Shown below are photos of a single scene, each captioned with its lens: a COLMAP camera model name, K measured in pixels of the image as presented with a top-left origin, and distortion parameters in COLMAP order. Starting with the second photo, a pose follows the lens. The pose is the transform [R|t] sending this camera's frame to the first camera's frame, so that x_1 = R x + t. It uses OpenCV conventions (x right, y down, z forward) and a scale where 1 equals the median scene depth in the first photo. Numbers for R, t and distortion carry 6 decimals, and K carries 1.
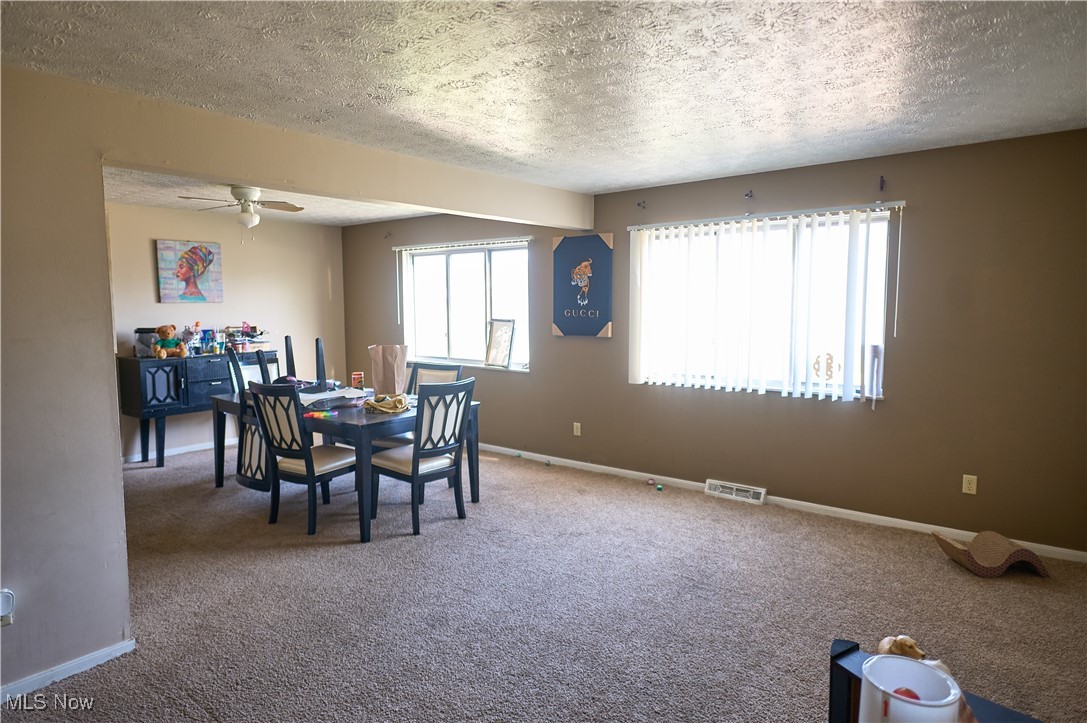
lens RADIAL K [[624.3, 0, 543.9], [0, 624.3, 358.9], [0, 0, 1]] dist [-0.001073, 0.000066]
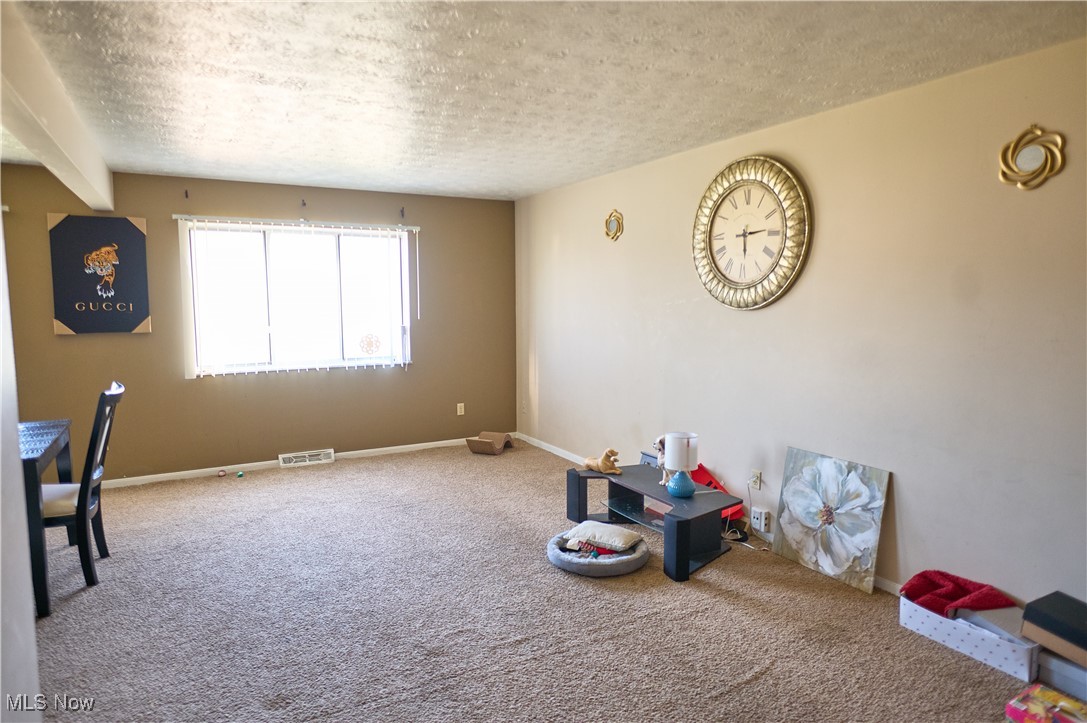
lens RADIAL K [[628.8, 0, 540.3], [0, 628.8, 357.0], [0, 0, 1]] dist [-0.001067, -0.000866]
pose [[0.399407, -0.081928, 0.913105, -0.573837], [0.079926, 0.995318, 0.054343, -0.003693], [-0.913283, 0.051276, 0.404086, 0.123040]]
